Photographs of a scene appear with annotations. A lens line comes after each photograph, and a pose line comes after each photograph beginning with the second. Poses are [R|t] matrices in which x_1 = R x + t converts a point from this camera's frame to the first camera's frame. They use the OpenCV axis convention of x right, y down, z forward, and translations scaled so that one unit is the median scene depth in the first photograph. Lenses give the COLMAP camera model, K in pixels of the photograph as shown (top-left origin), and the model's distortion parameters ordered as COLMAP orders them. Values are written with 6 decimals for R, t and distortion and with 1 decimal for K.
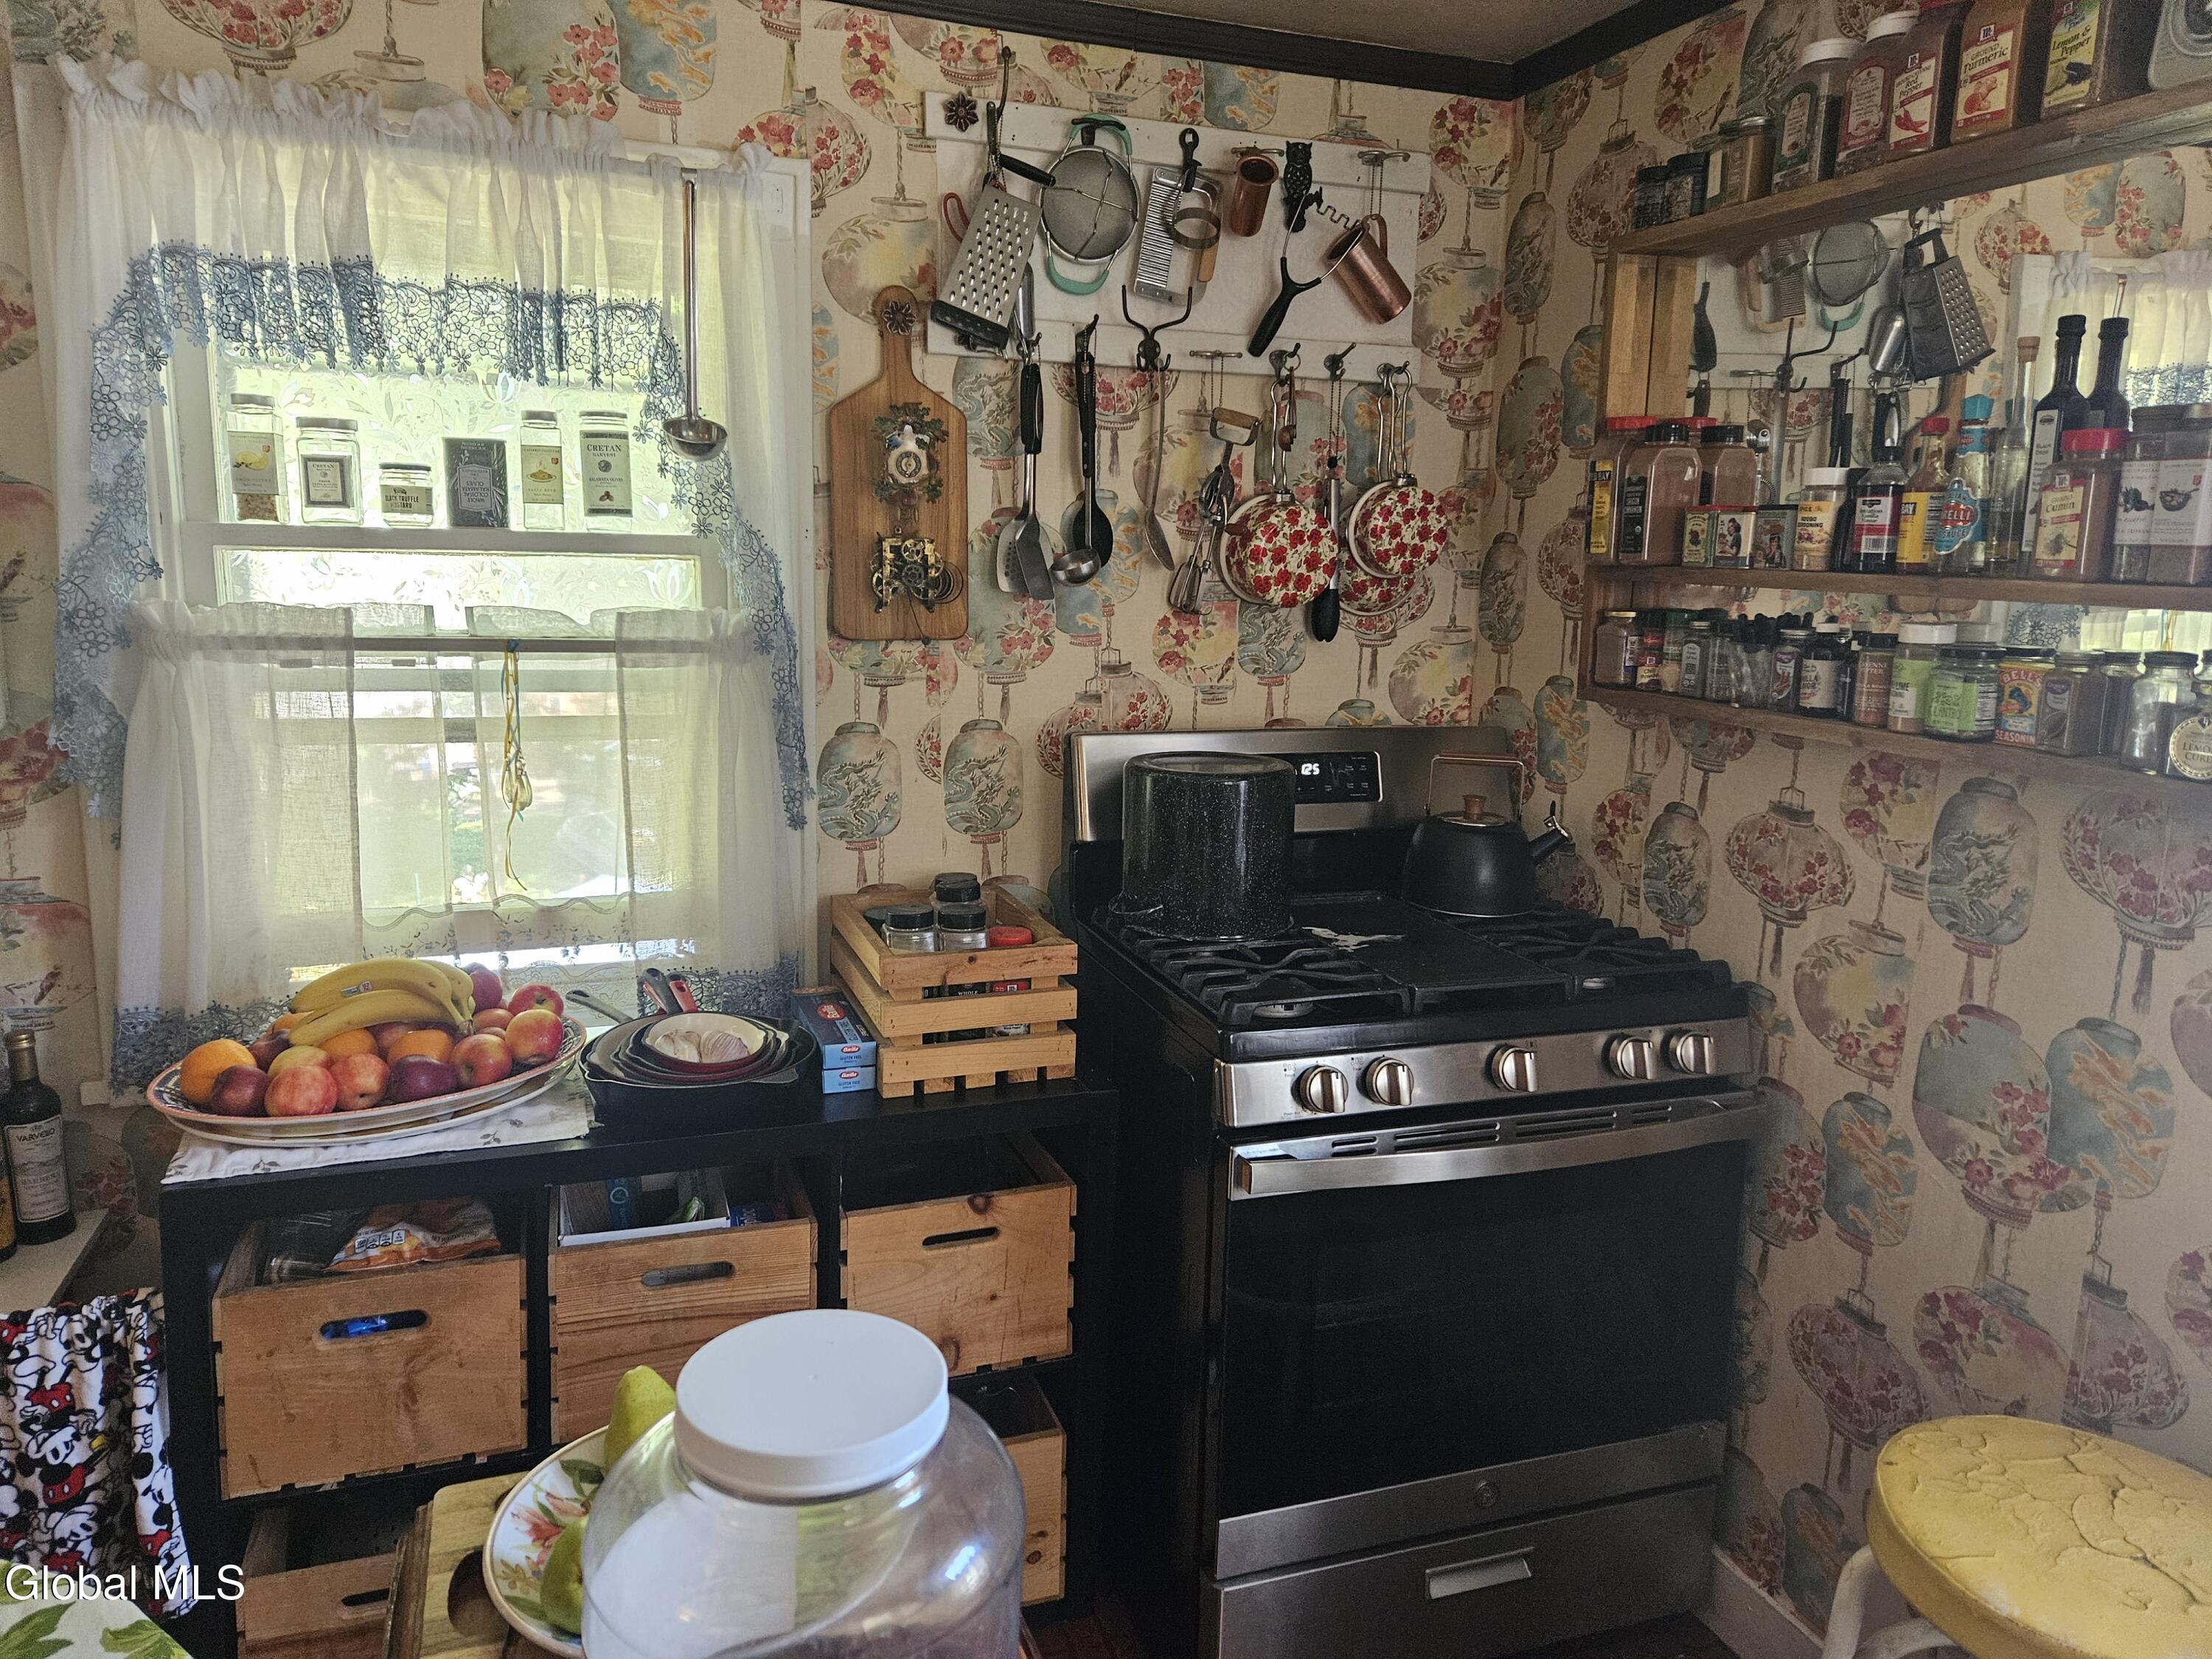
lens RADIAL K [[1480.5, 0, 1104.6], [0, 1480.5, 807.6], [0, 0, 1]] dist [0.029136, -0.004989]
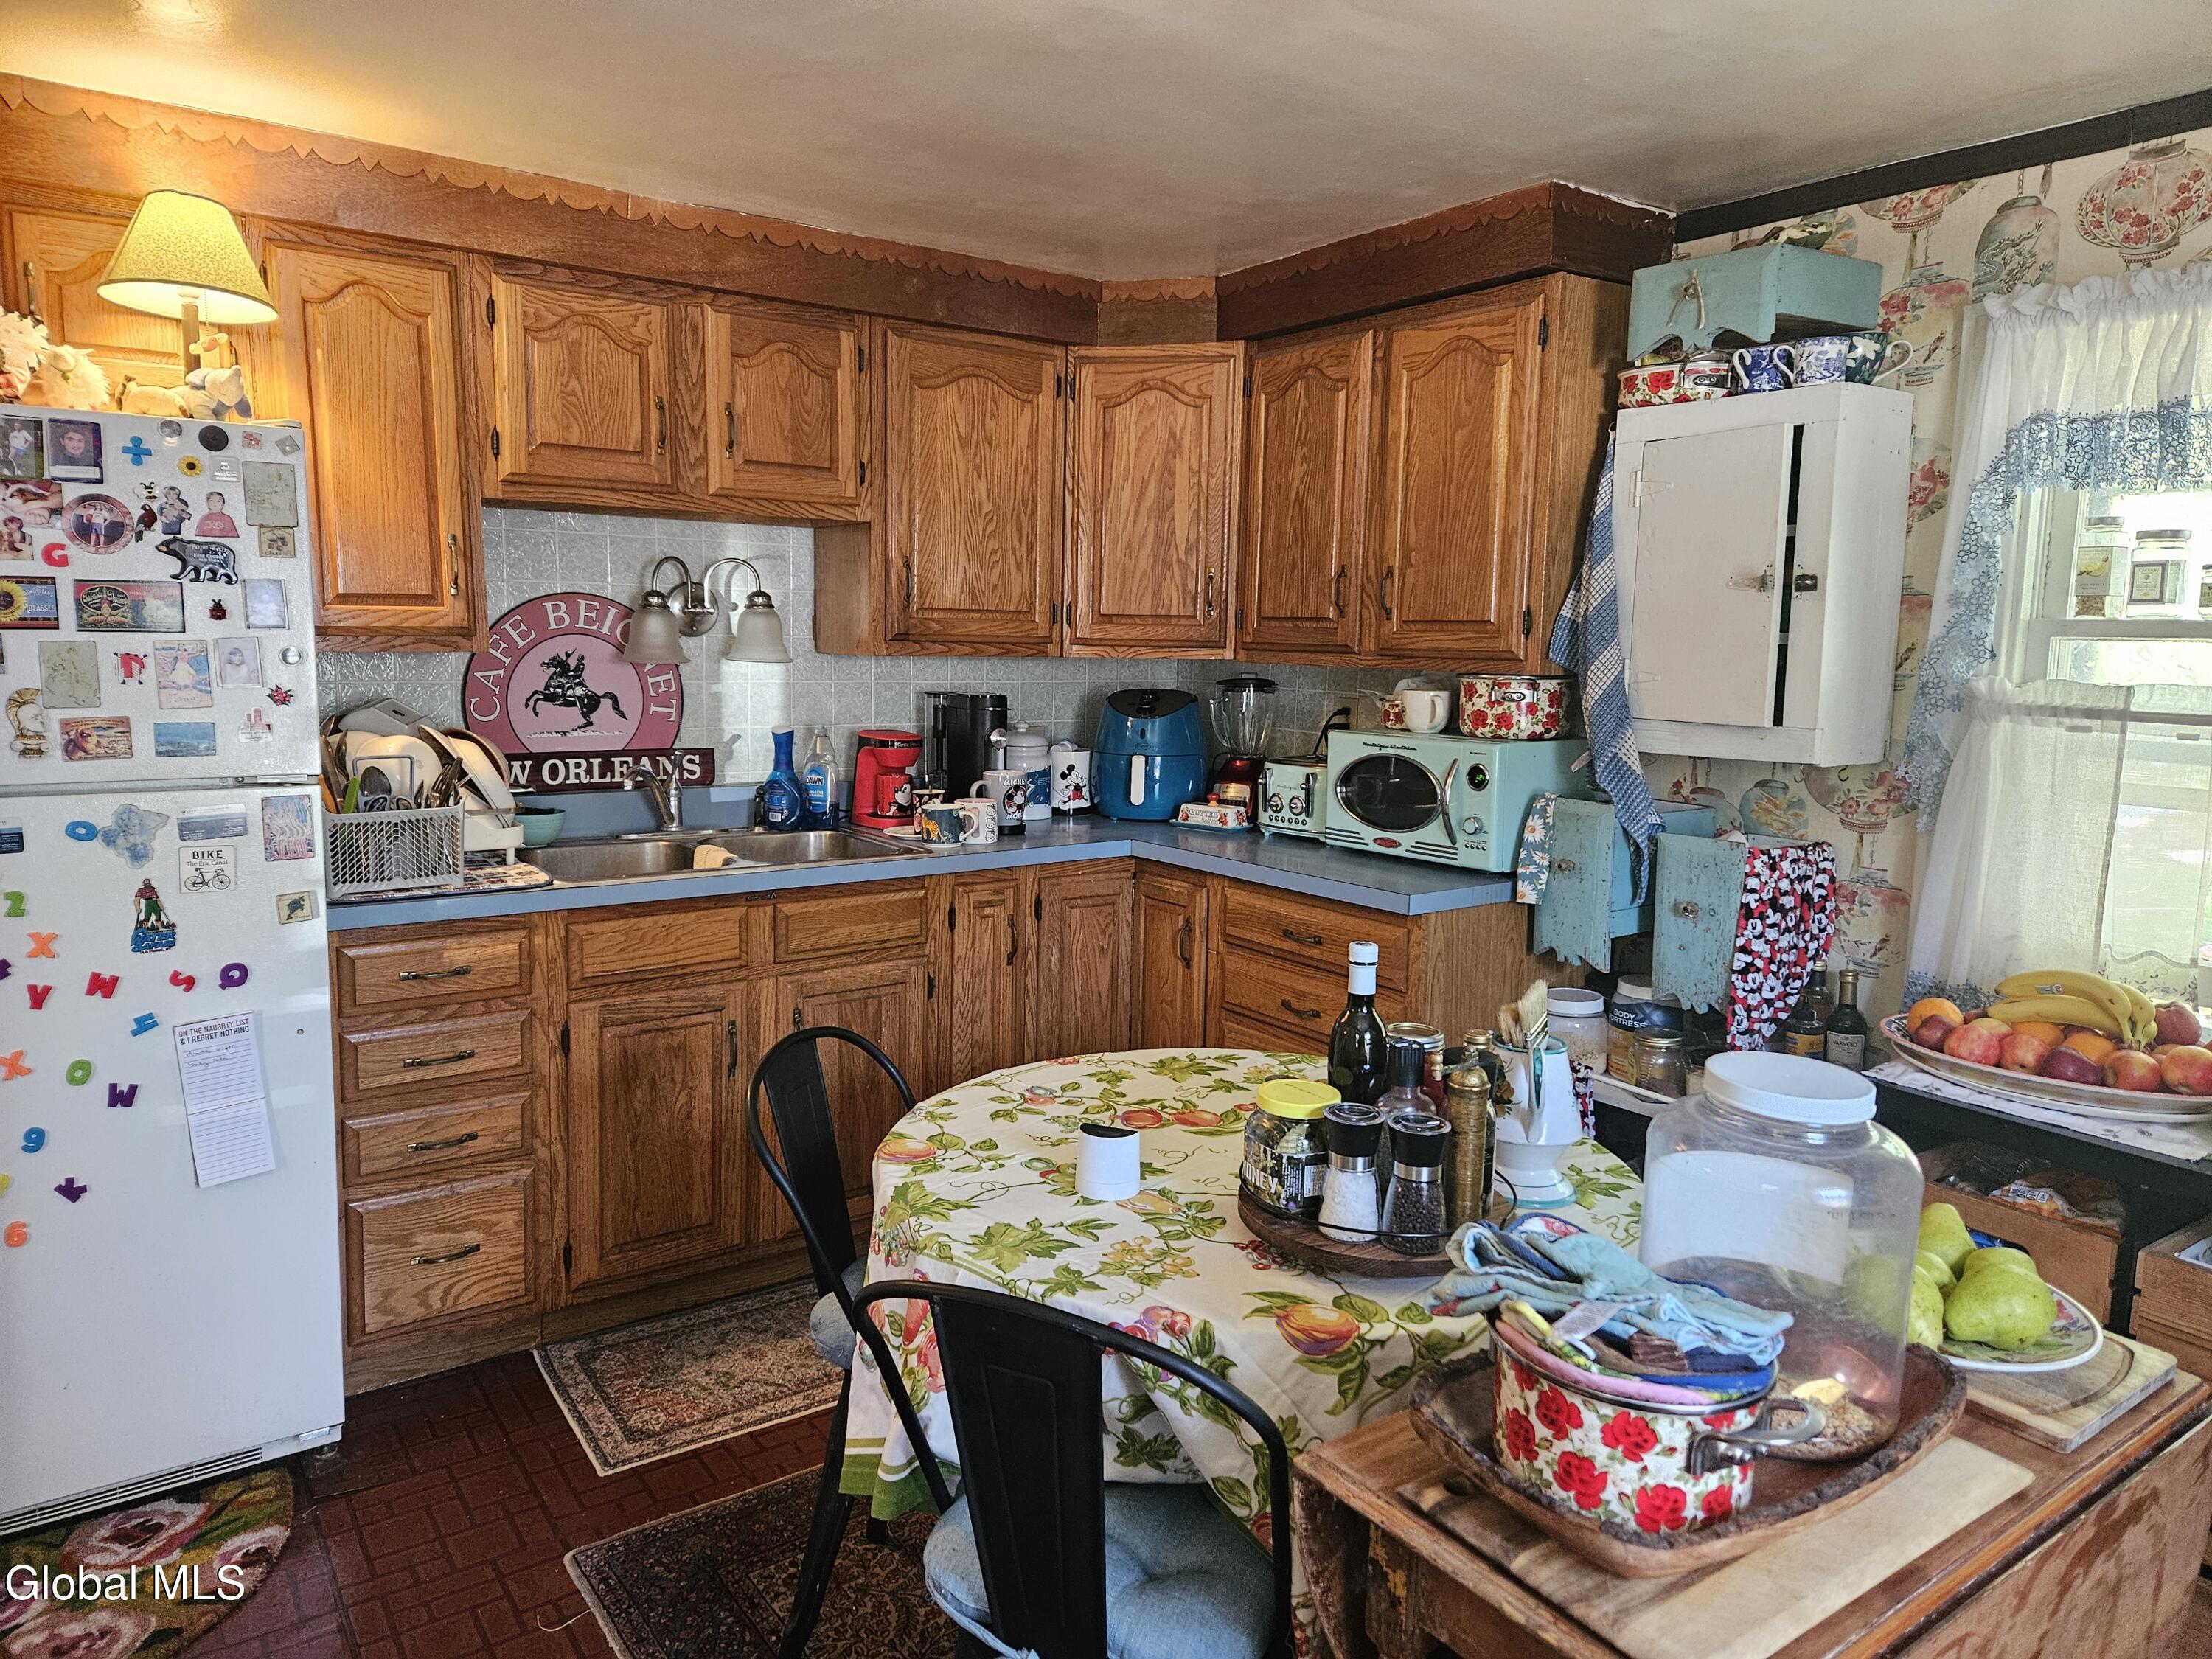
lens RADIAL K [[1479.1, 0, 1106.0], [0, 1479.1, 829.5], [0, 0, 1]] dist [0.000135, -0.064615]
pose [[0.274020, 0.106654, -0.955792, 0.415587], [-0.158185, 0.985294, 0.064595, 0.035766], [0.948625, 0.133491, 0.286862, -0.104971]]
